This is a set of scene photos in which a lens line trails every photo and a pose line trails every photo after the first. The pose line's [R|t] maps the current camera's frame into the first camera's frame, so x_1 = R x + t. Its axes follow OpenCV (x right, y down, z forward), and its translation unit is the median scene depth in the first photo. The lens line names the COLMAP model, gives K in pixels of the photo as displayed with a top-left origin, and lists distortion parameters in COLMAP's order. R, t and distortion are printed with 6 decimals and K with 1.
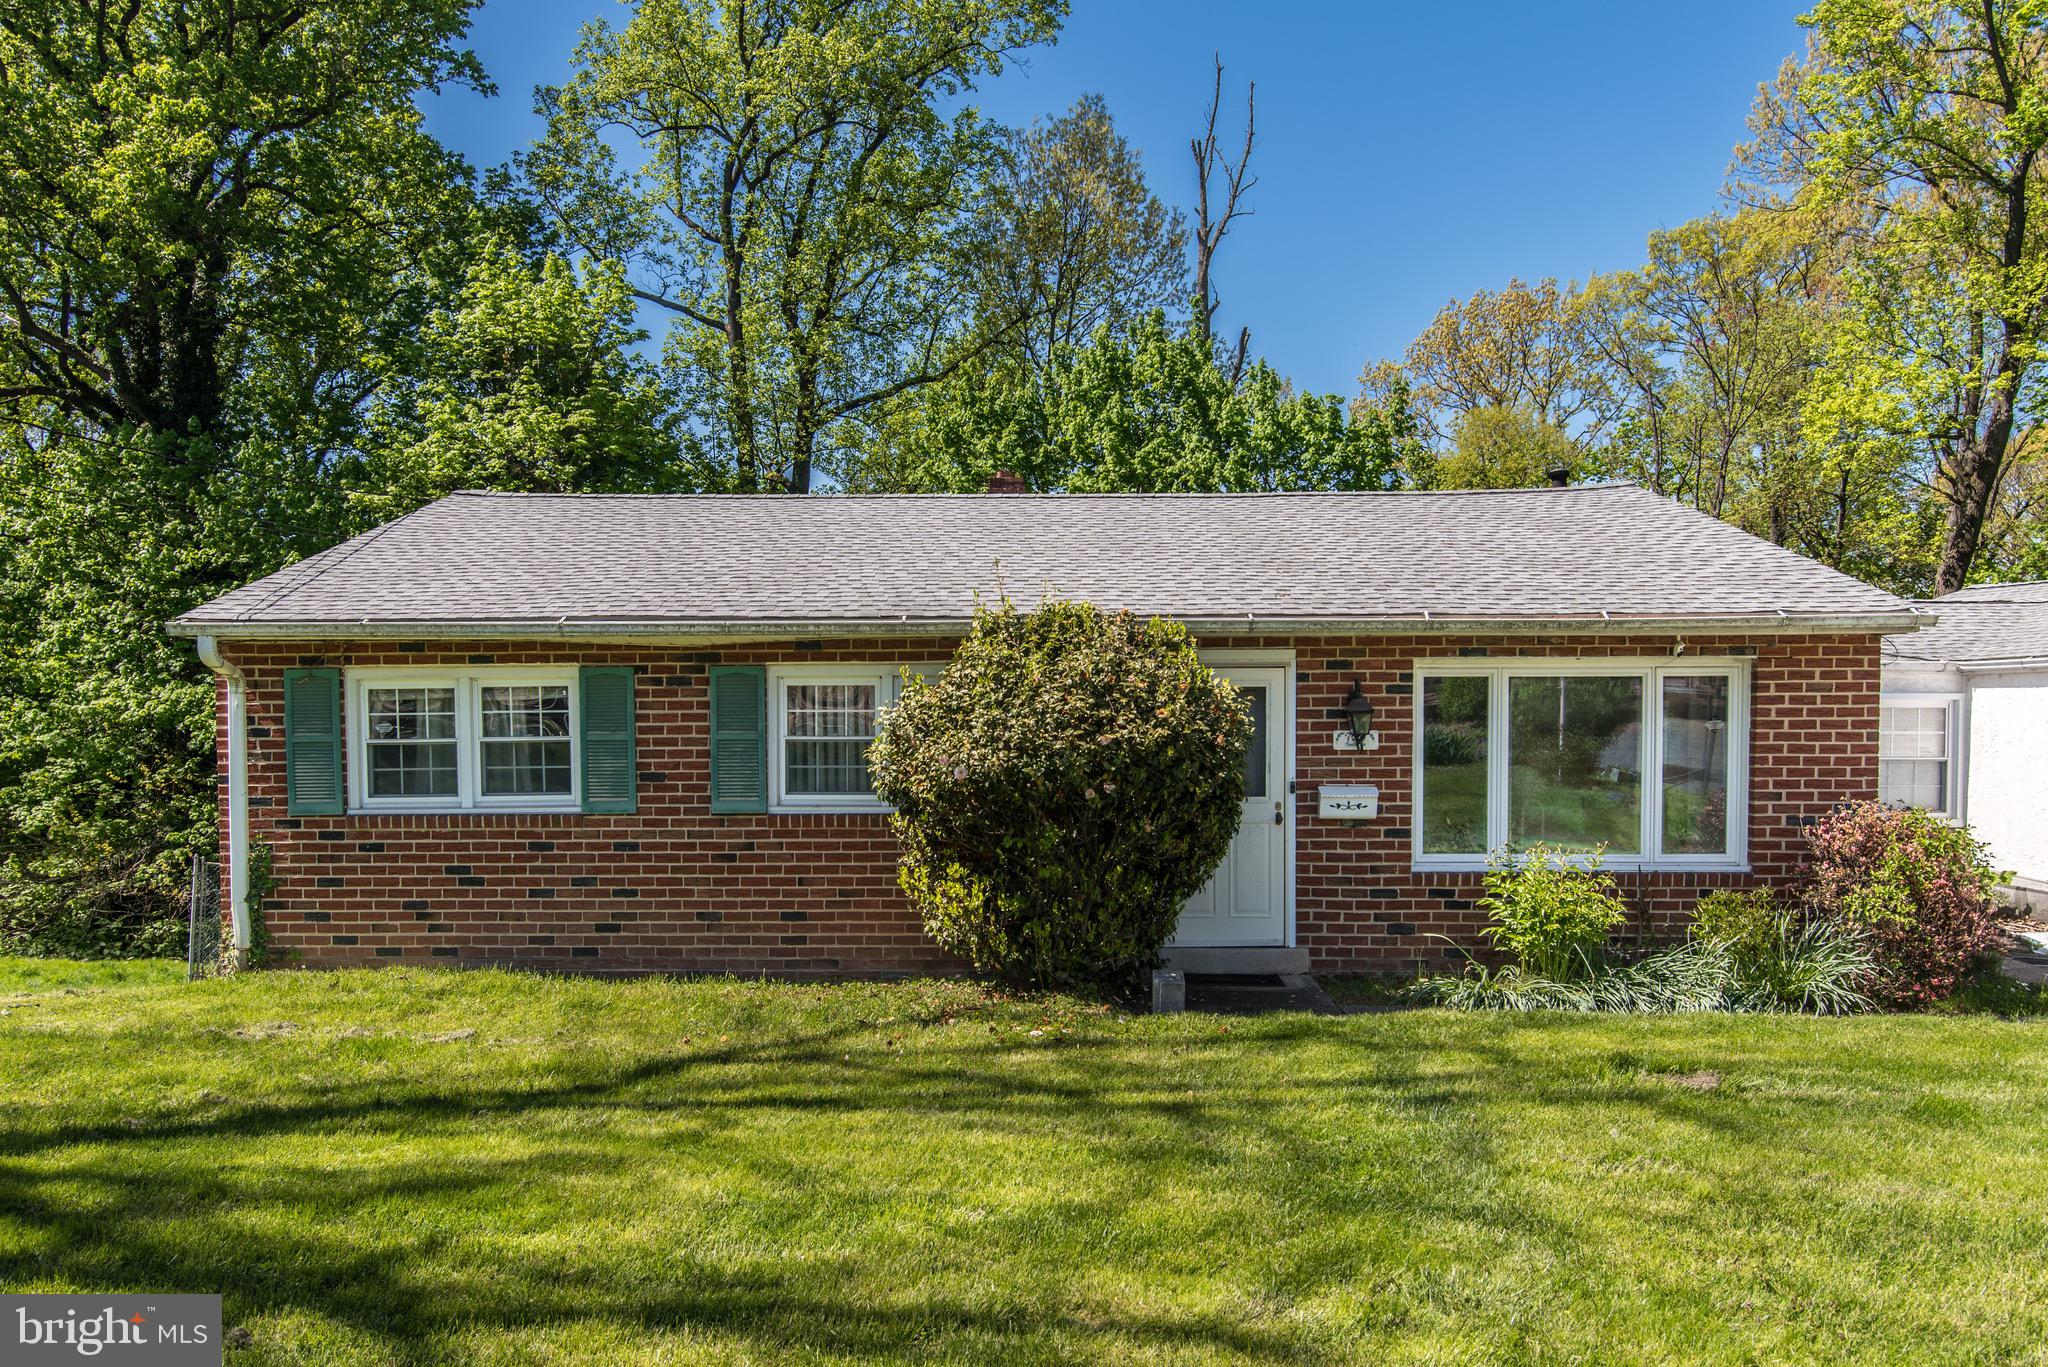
lens RADIAL K [[1496.1, 0, 1024.3], [0, 1496.1, 754.1], [0, 0, 1]] dist [0.004149, 0.006125]
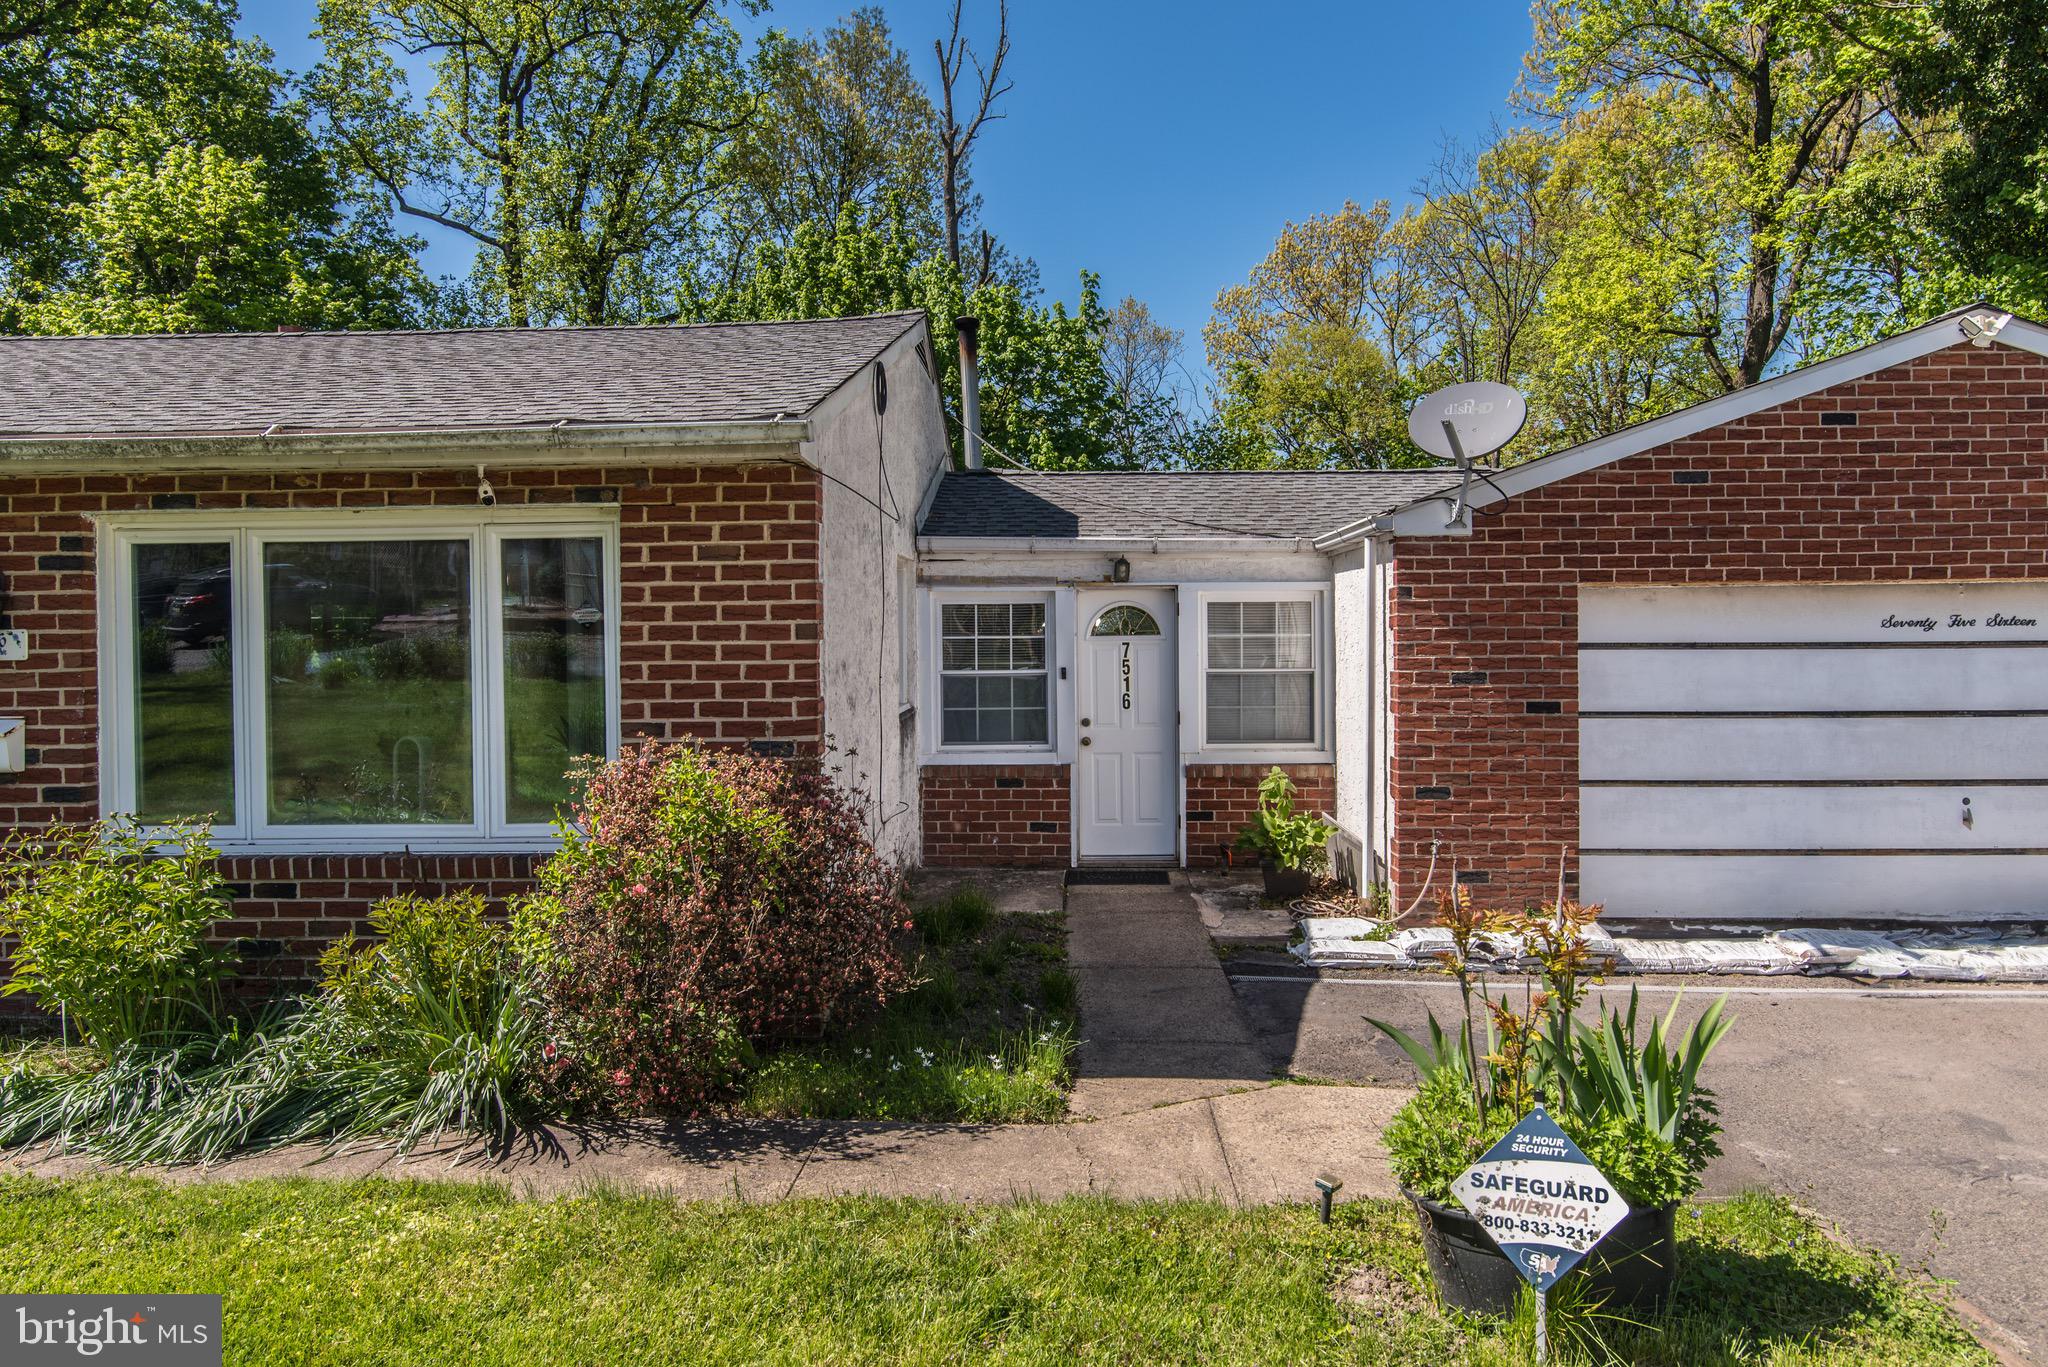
lens RADIAL K [[1392.3, 0, 1025.6], [0, 1392.3, 640.6], [0, 0, 1]] dist [-0.003738, -0.001400]
pose [[0.999960, -0.008980, -0.000570, 0.647602], [0.008962, 0.999631, -0.025657, 0.007396], [0.000800, 0.025651, 0.999671, 0.422119]]
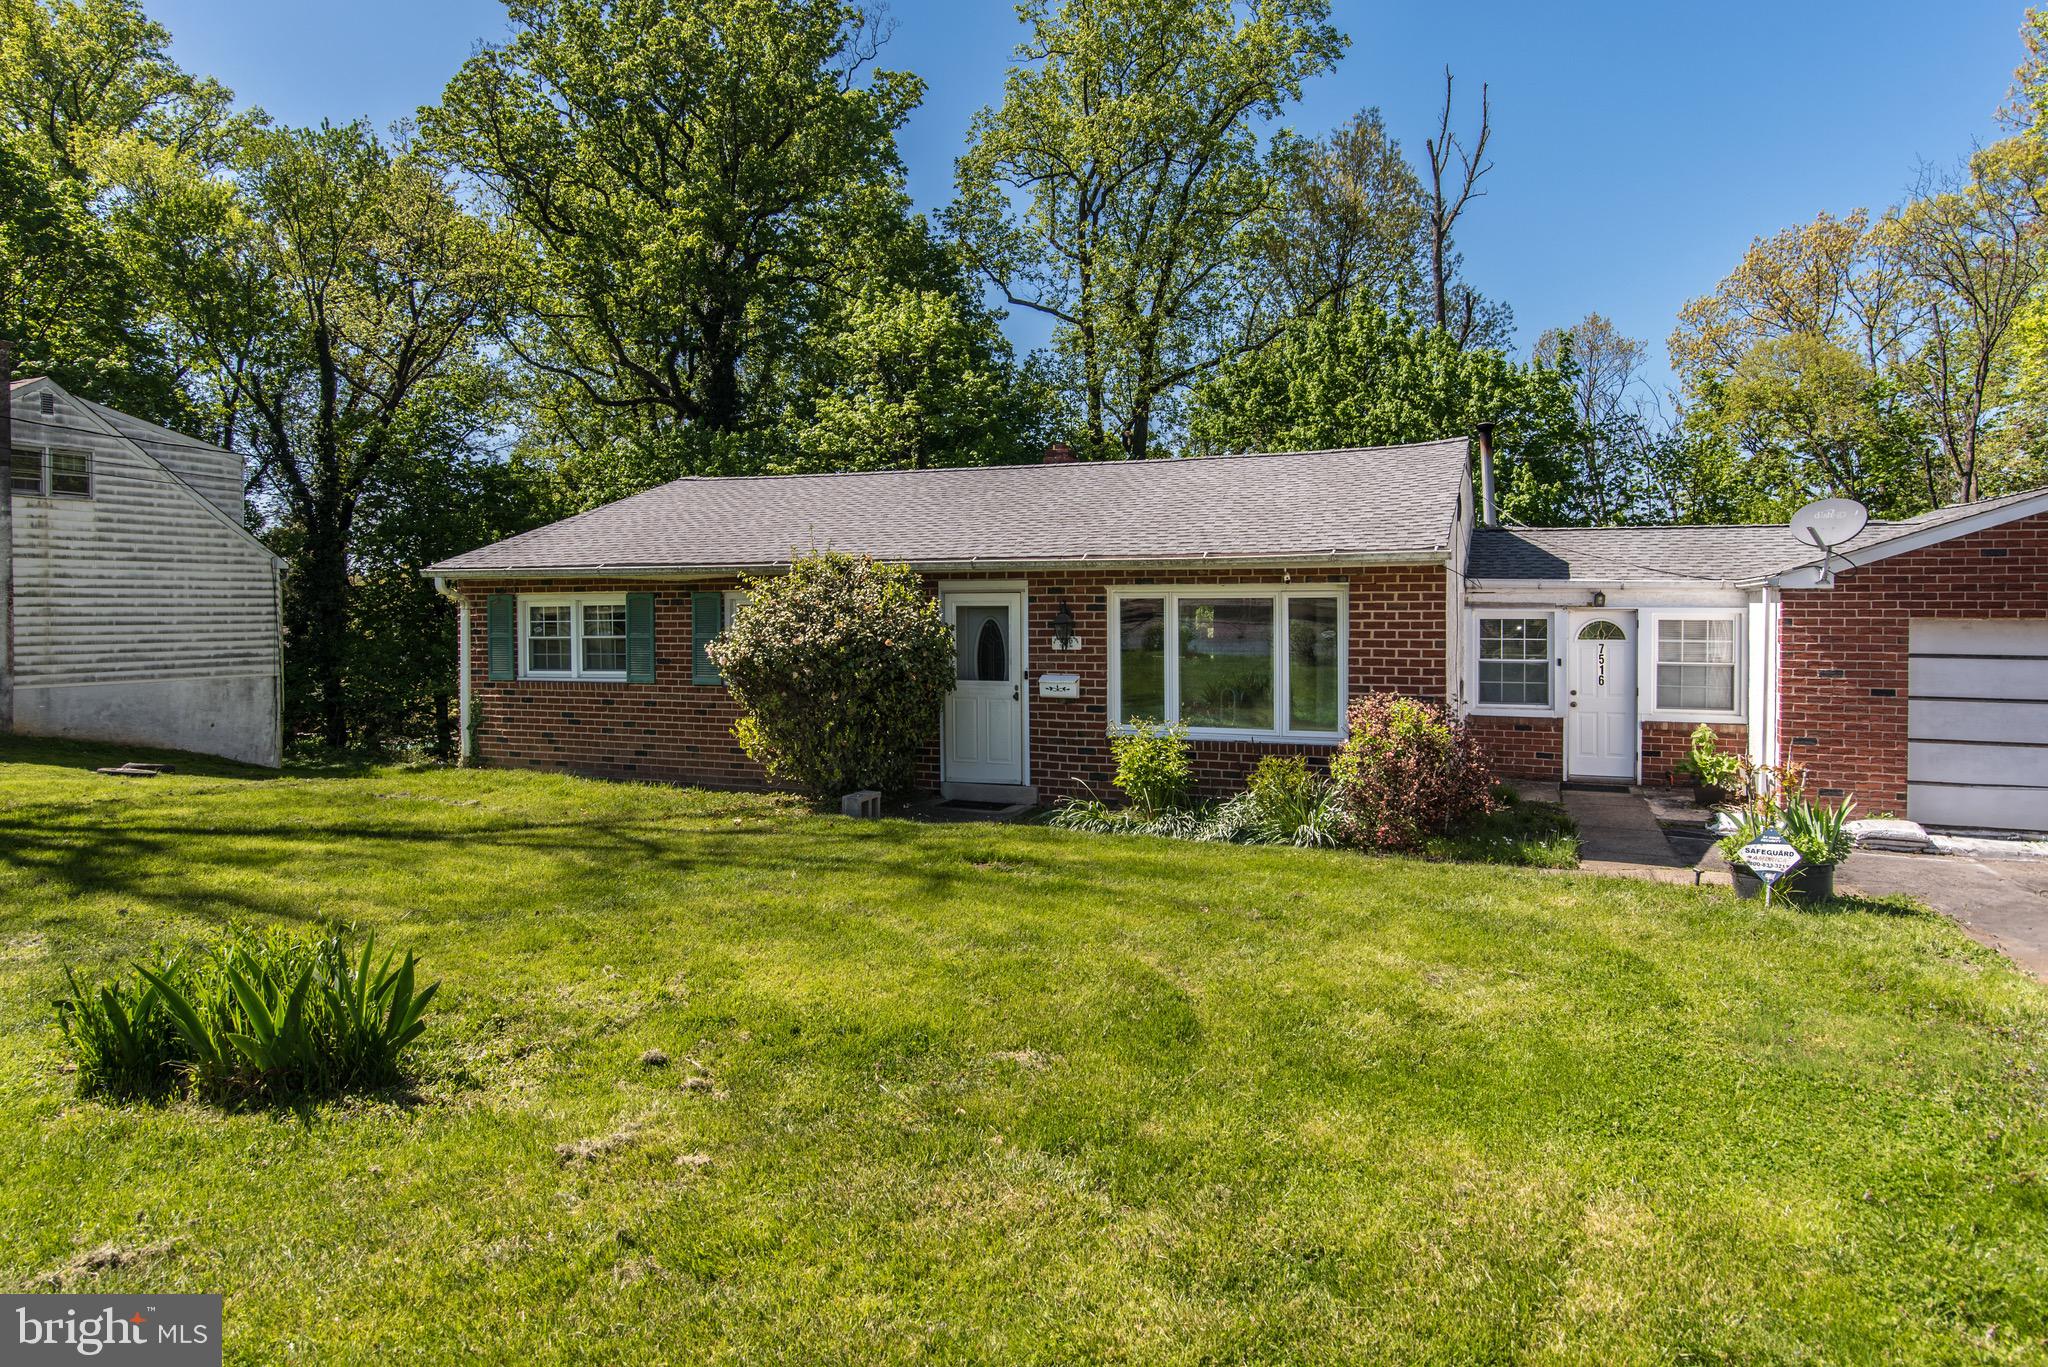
lens RADIAL K [[1231.3, 0, 1021.4], [0, 1231.3, 616.1], [0, 0, 1]] dist [0.002732, -0.001112]
pose [[0.937420, 0.002762, -0.348191, 0.589063], [-0.011292, 0.999684, -0.022471, -0.008031], [0.348018, 0.024996, 0.937154, -0.120693]]
